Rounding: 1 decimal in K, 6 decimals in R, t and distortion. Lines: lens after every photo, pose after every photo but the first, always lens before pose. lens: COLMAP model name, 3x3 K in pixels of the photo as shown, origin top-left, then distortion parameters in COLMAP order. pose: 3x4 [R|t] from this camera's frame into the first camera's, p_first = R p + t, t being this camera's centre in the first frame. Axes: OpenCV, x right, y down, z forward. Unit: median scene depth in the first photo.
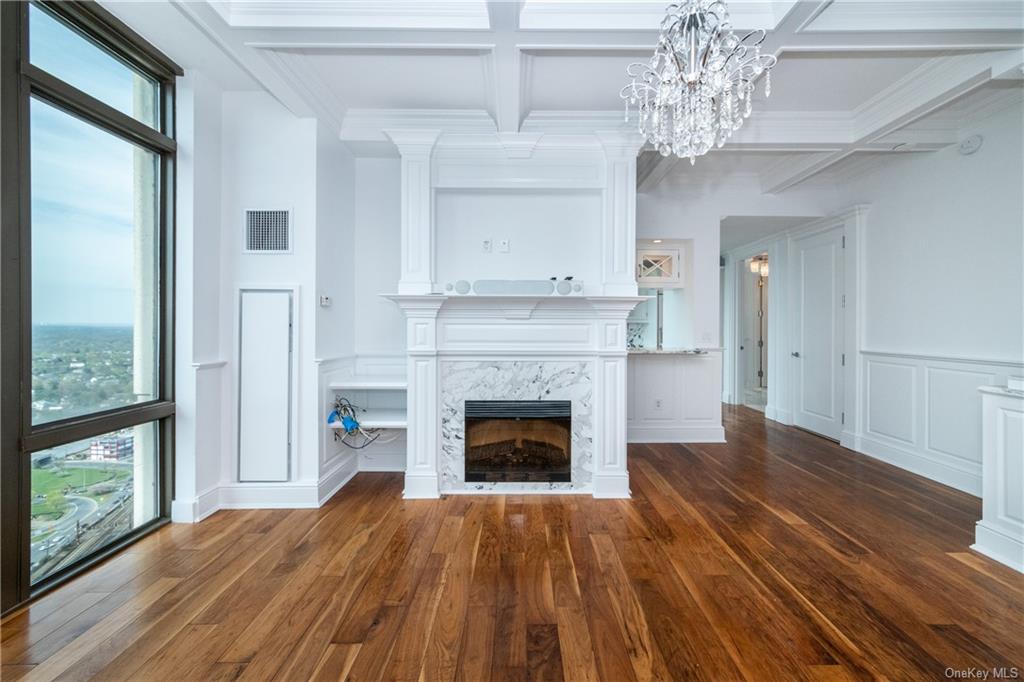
lens RADIAL K [[406.8, 0, 513.7], [0, 406.8, 322.2], [0, 0, 1]] dist [0.001969, 0.000366]
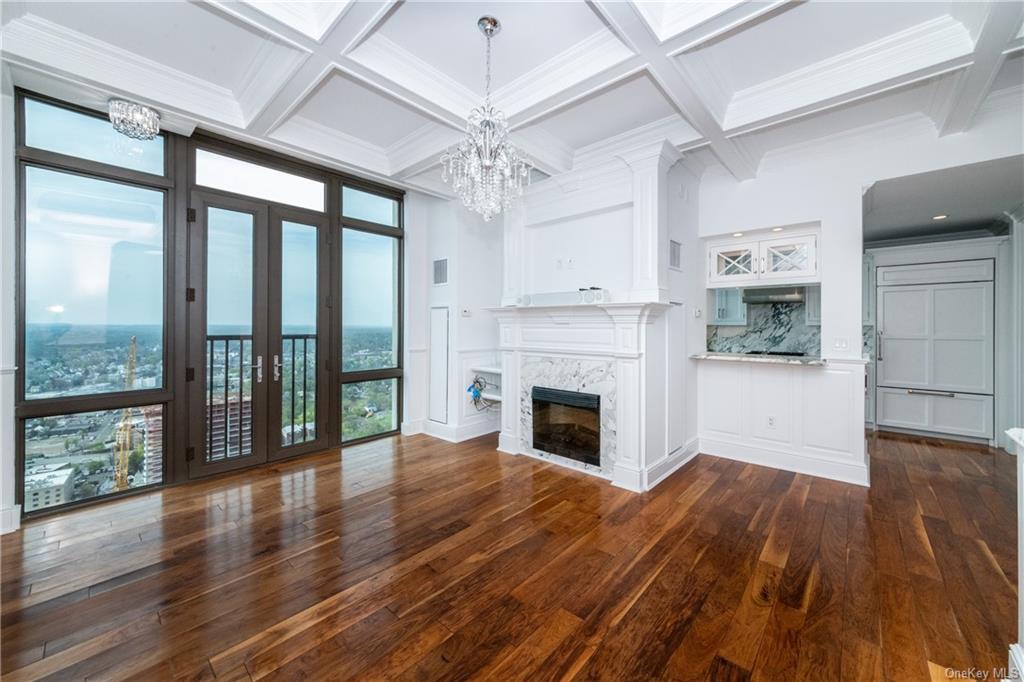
lens RADIAL K [[406.8, 0, 513.7], [0, 406.8, 322.2], [0, 0, 1]] dist [0.001969, 0.000366]
pose [[0.719169, -0.007179, -0.694798, 0.763752], [-0.001079, 0.999934, -0.011449, 0.001352], [0.694834, 0.008983, 0.719114, 0.009348]]
